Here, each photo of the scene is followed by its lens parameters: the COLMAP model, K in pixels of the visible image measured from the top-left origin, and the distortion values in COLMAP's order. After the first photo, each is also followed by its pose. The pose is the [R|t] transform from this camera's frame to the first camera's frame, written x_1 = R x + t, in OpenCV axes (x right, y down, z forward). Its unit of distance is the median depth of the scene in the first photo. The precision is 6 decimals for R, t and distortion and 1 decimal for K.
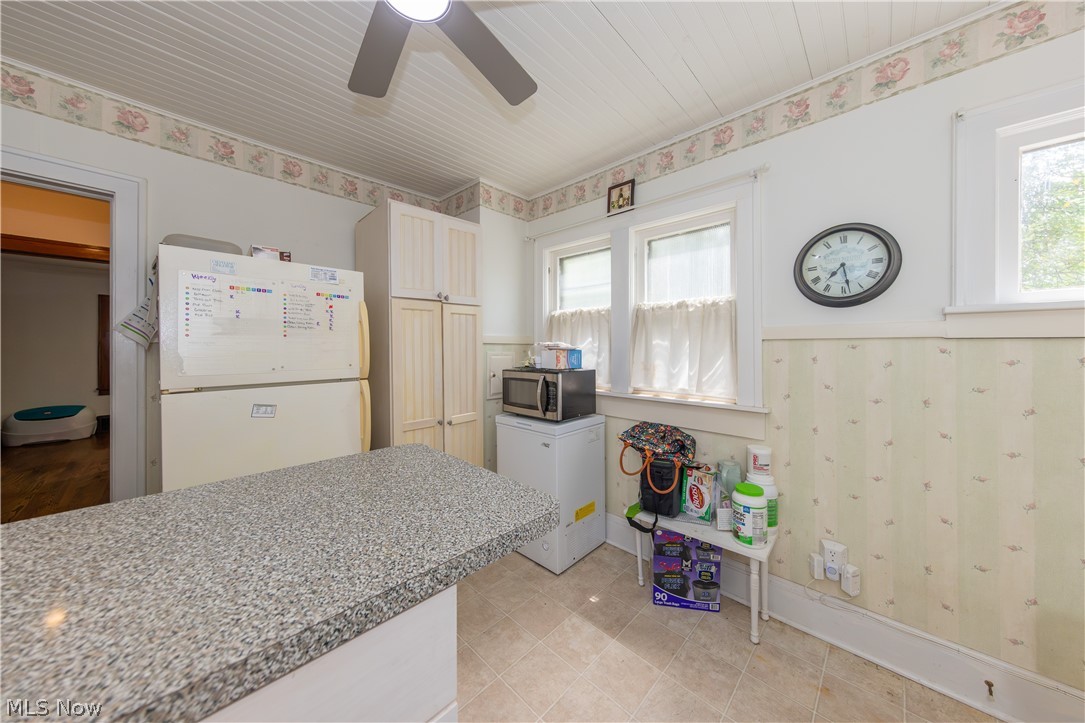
lens RADIAL K [[349.6, 0, 546.0], [0, 349.6, 348.3], [0, 0, 1]] dist [0.005270, -0.000121]
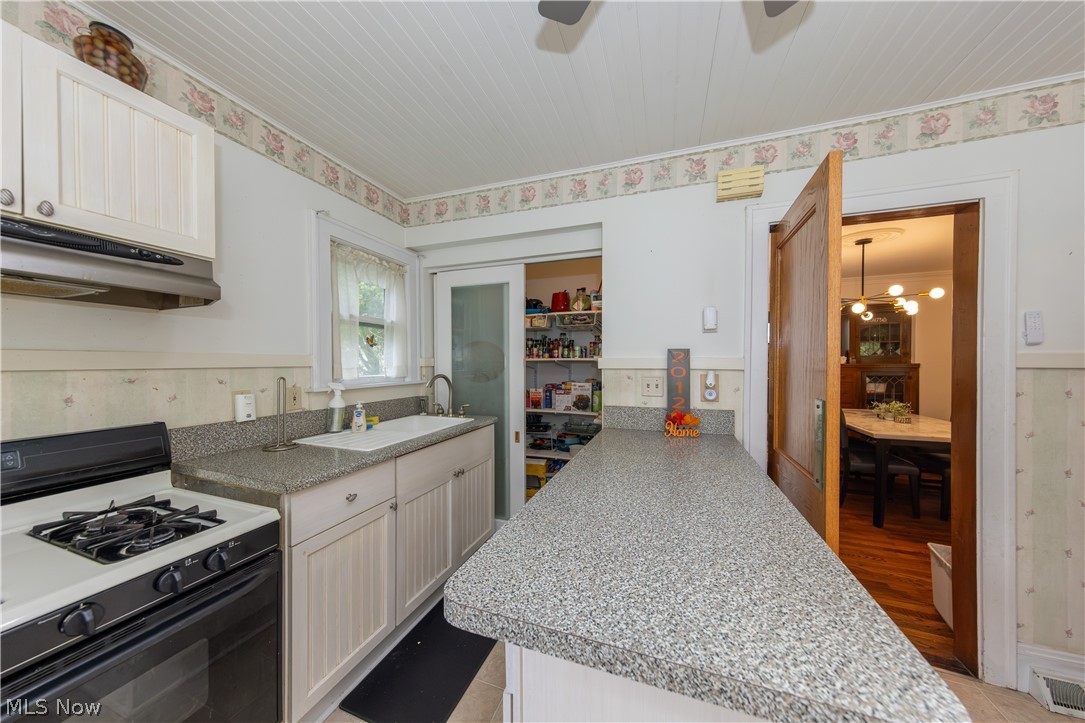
lens RADIAL K [[349.6, 0, 545.8], [0, 349.6, 362.9], [0, 0, 1]] dist [0.005270, -0.000121]
pose [[-0.909510, 0.004388, -0.415658, 0.066168], [0.002047, 0.999979, 0.006077, -0.040794], [0.415676, 0.004676, -0.909501, 0.760878]]
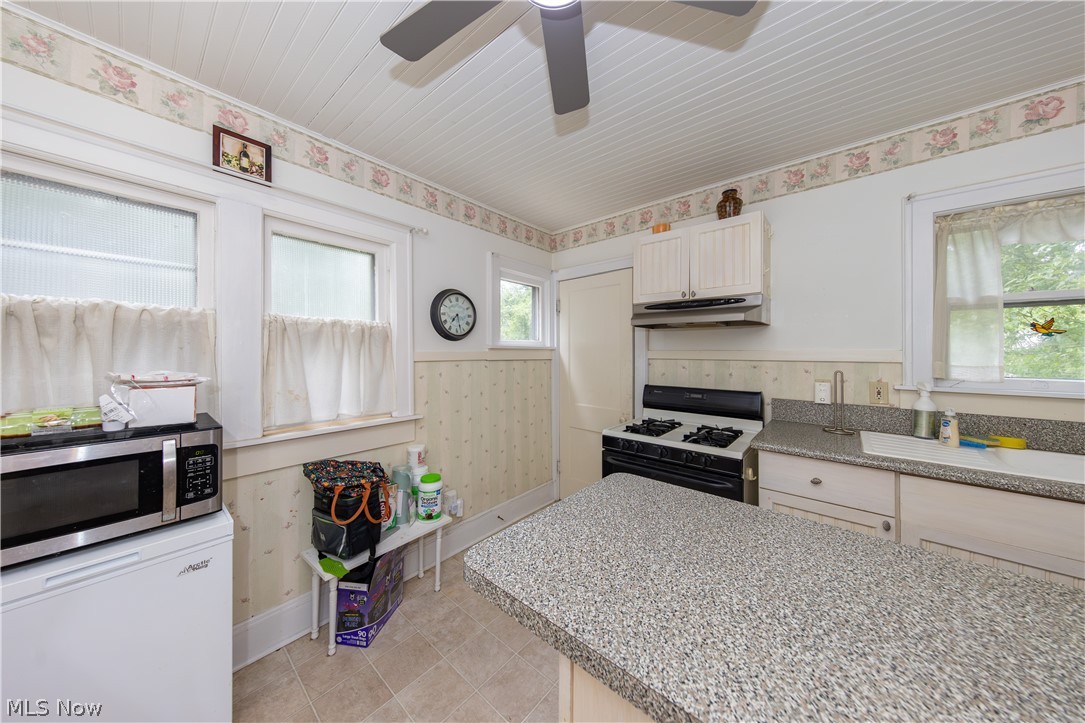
lens RADIAL K [[349.6, 0, 538.7], [0, 349.6, 350.2], [0, 0, 1]] dist [0.005270, -0.000121]
pose [[-0.042775, 0.003245, 0.999079, -0.674616], [0.003068, 0.999990, -0.003116, -0.060010], [-0.999080, 0.002932, -0.042784, 0.603336]]
